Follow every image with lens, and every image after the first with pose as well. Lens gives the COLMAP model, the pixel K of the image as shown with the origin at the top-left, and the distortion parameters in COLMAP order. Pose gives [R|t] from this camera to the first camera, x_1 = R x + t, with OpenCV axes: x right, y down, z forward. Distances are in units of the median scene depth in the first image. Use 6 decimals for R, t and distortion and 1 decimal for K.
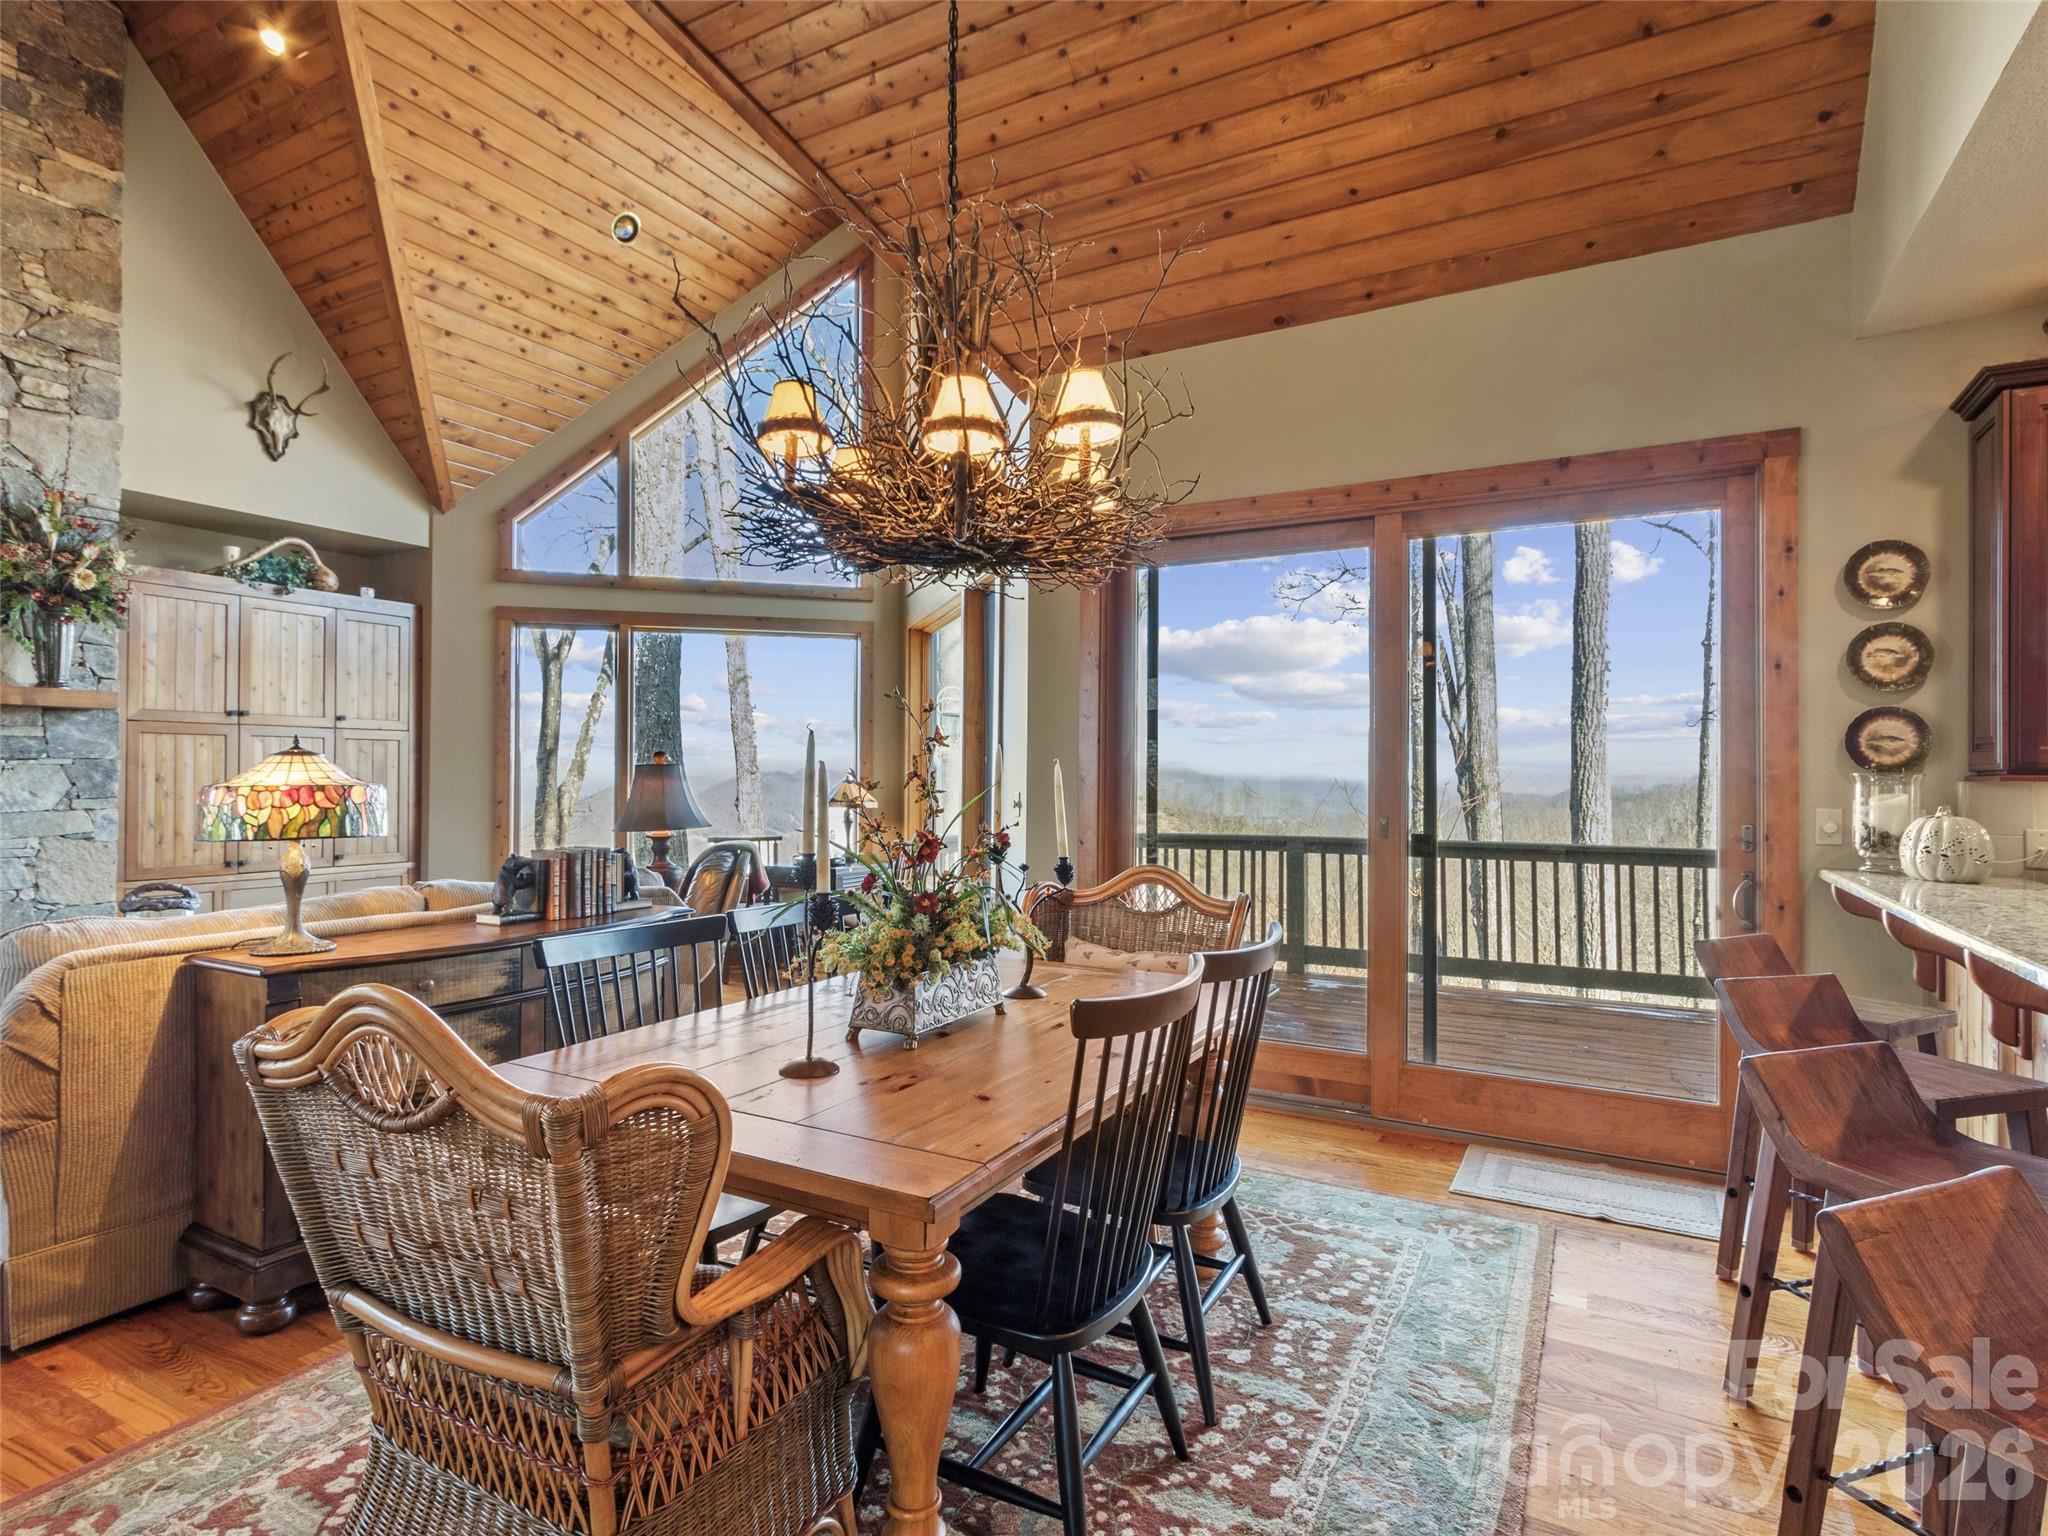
lens RADIAL K [[1052.1, 0, 1016.6], [0, 1052.1, 775.2], [0, 0, 1]] dist [-0.000316, -0.000799]
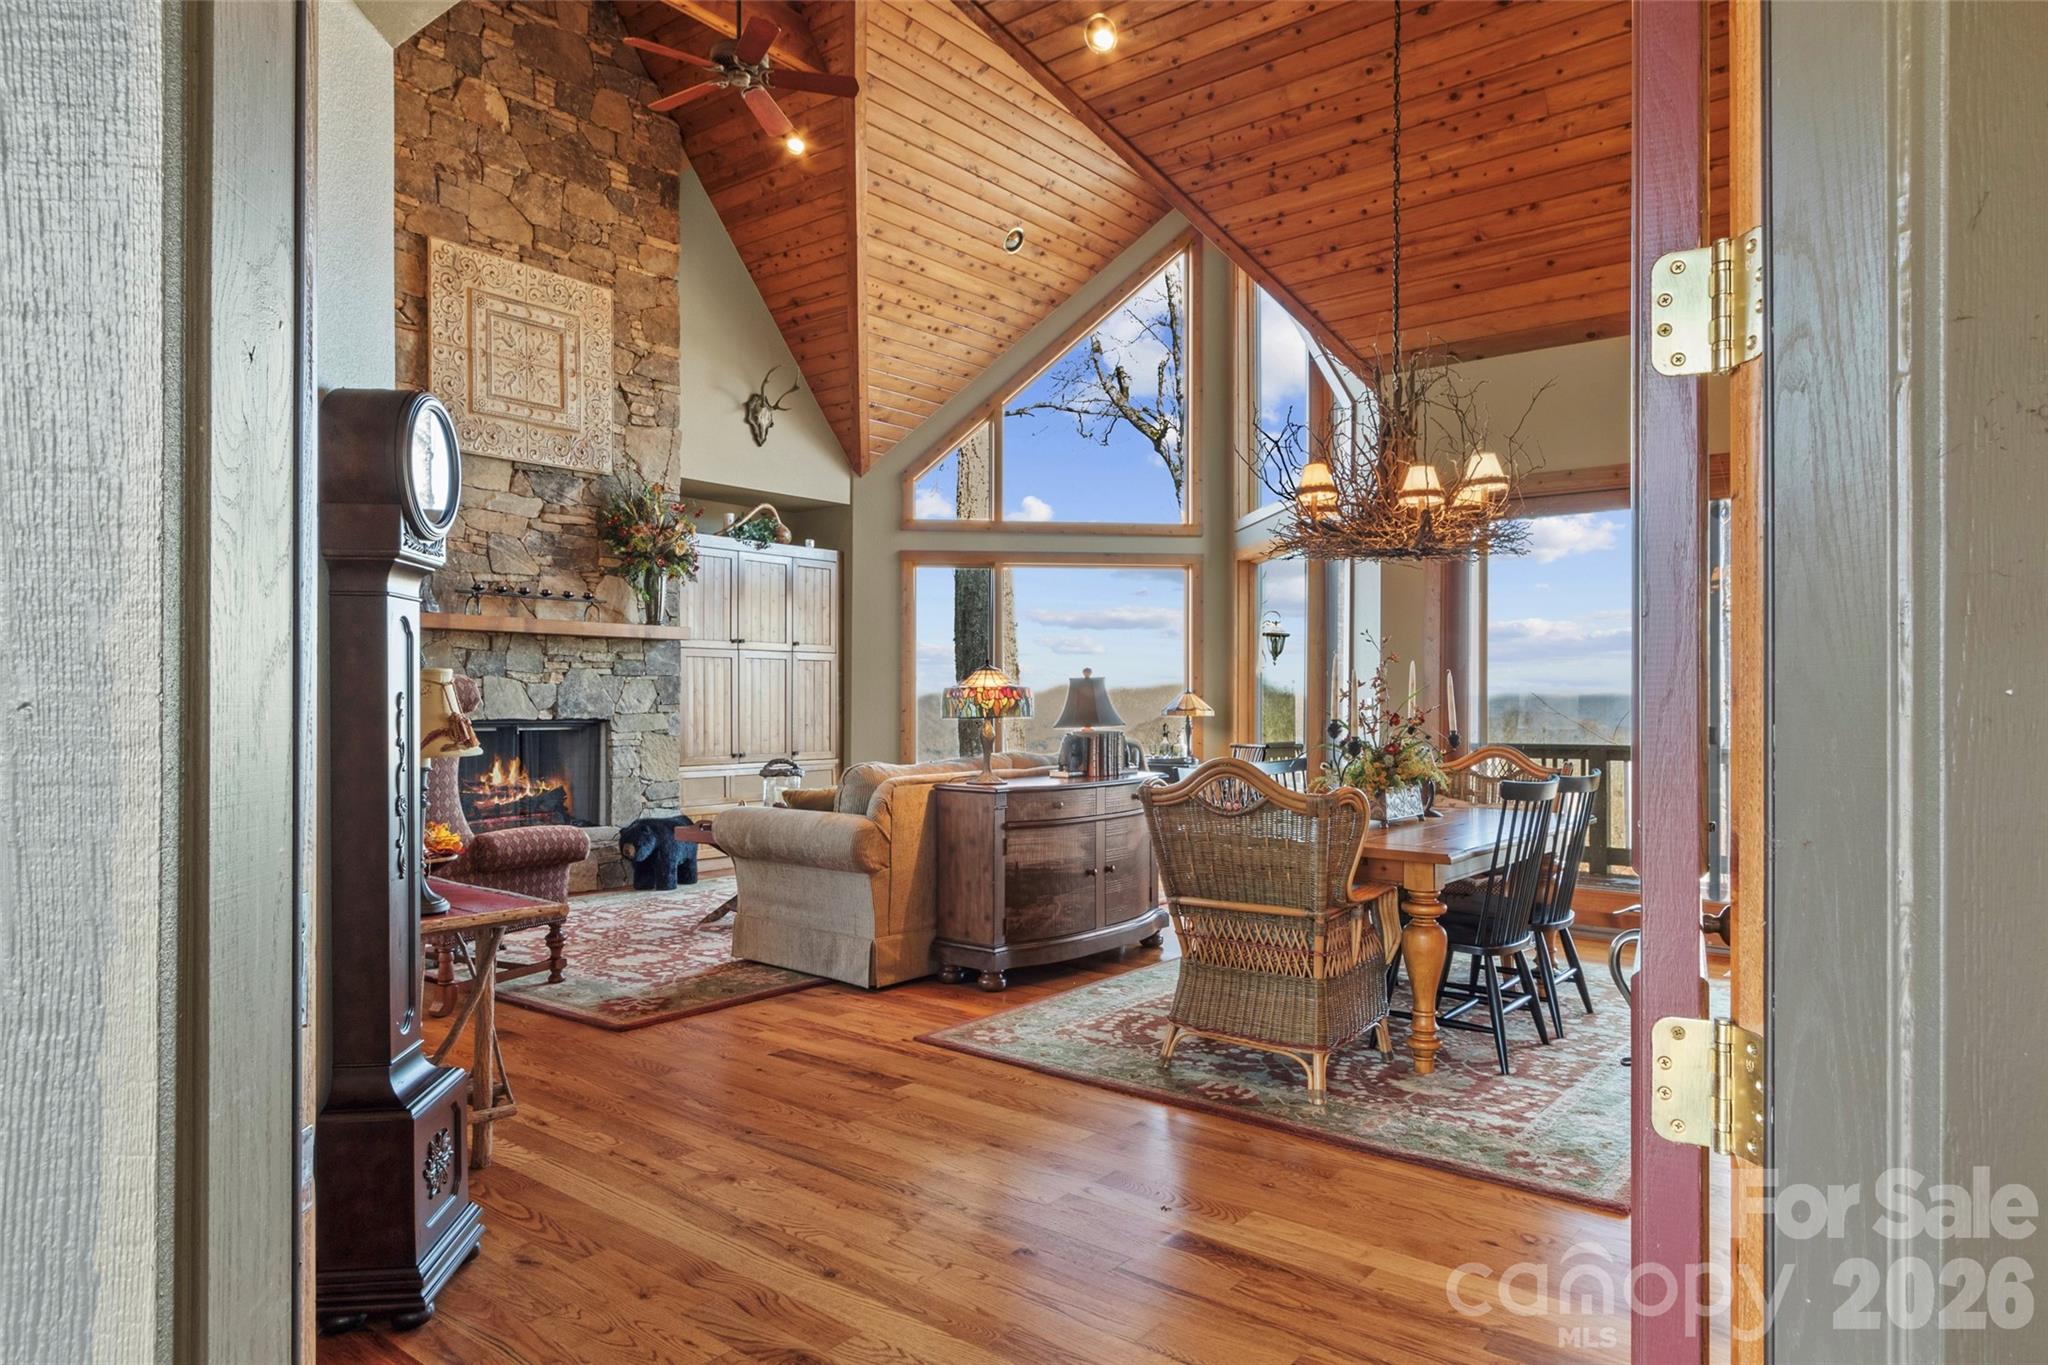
lens RADIAL K [[1206.5, 0, 1023.8], [0, 1206.5, 700.6], [0, 0, 1]] dist [0.006255, 0.000694]
pose [[0.984202, -0.001297, -0.177045, -0.134968], [0.001992, 0.999991, 0.003743, 0.011653], [0.177038, -0.004037, 0.984196, -0.457923]]
